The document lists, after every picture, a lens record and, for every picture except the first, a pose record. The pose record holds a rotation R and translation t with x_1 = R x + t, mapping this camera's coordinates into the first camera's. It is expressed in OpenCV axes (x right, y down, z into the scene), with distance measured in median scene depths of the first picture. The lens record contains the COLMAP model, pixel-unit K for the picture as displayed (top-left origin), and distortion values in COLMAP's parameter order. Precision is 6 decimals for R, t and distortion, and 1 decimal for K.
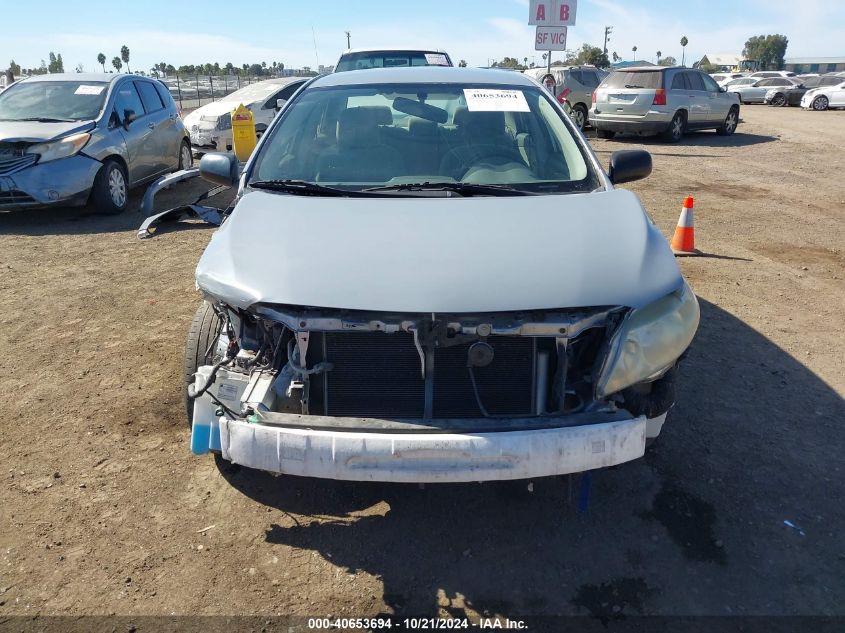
lens RADIAL K [[687.7, 0, 421.3], [0, 687.7, 316.4], [0, 0, 1]] dist [0.000105, 0.014832]
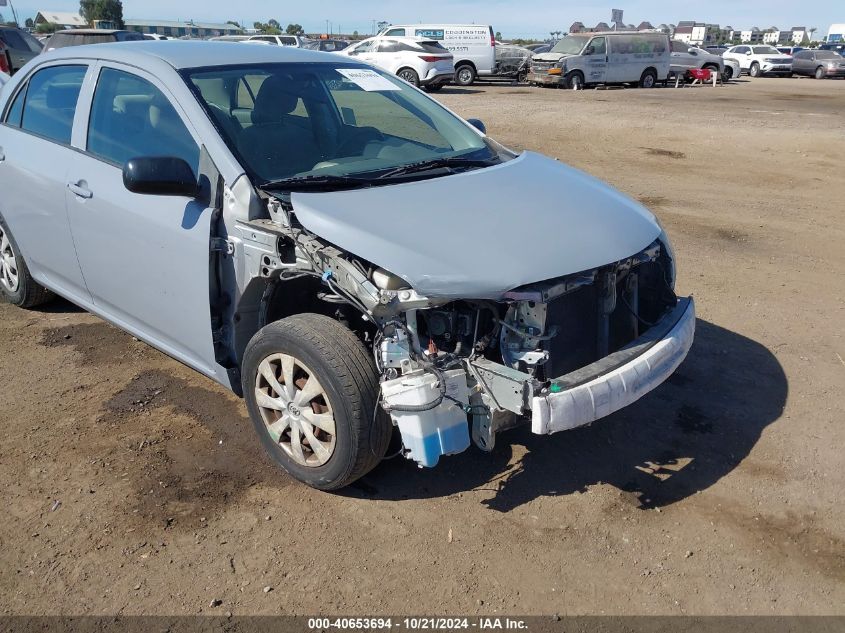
lens RADIAL K [[687.7, 0, 420.6], [0, 687.7, 316.5], [0, 0, 1]] dist [0.000105, 0.014832]
pose [[0.644975, -0.273616, 0.713541, -1.024782], [0.236465, 0.959338, 0.154126, -0.162609], [-0.726699, 0.069320, 0.683450, 0.365229]]
